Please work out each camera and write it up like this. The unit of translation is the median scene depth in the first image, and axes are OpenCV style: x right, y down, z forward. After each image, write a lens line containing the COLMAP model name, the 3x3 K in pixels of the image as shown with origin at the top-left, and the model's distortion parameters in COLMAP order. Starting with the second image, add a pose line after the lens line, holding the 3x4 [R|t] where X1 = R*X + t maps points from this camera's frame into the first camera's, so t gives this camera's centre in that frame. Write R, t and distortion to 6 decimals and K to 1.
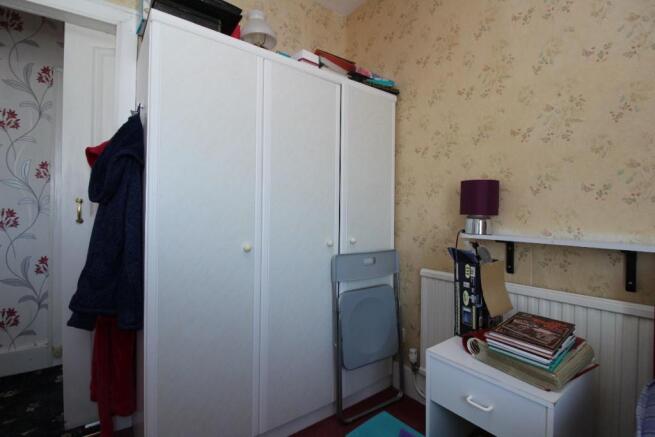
lens RADIAL K [[303.0, 0, 327.5], [0, 303.0, 218.5], [0, 0, 1]] dist [-0.019280, -0.000132]
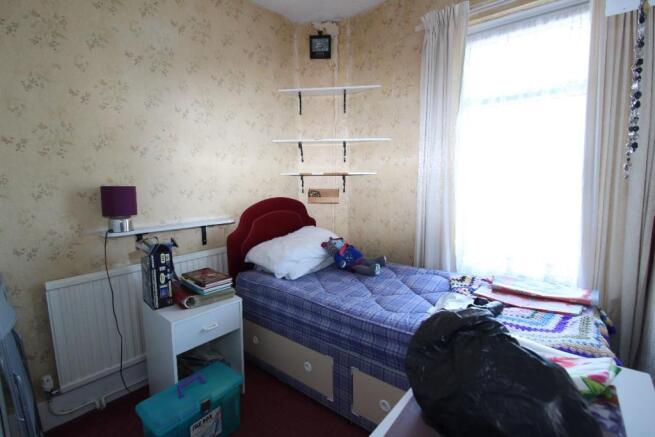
lens RADIAL K [[320.1, 0, 327.5], [0, 320.1, 218.5], [0, 0, 1]] dist [-0.000454, -0.000268]
pose [[-0.229494, -0.129773, 0.964620, -0.923859], [0.015560, 0.990456, 0.136951, -0.162885], [-0.973186, 0.046439, -0.225284, 0.512267]]
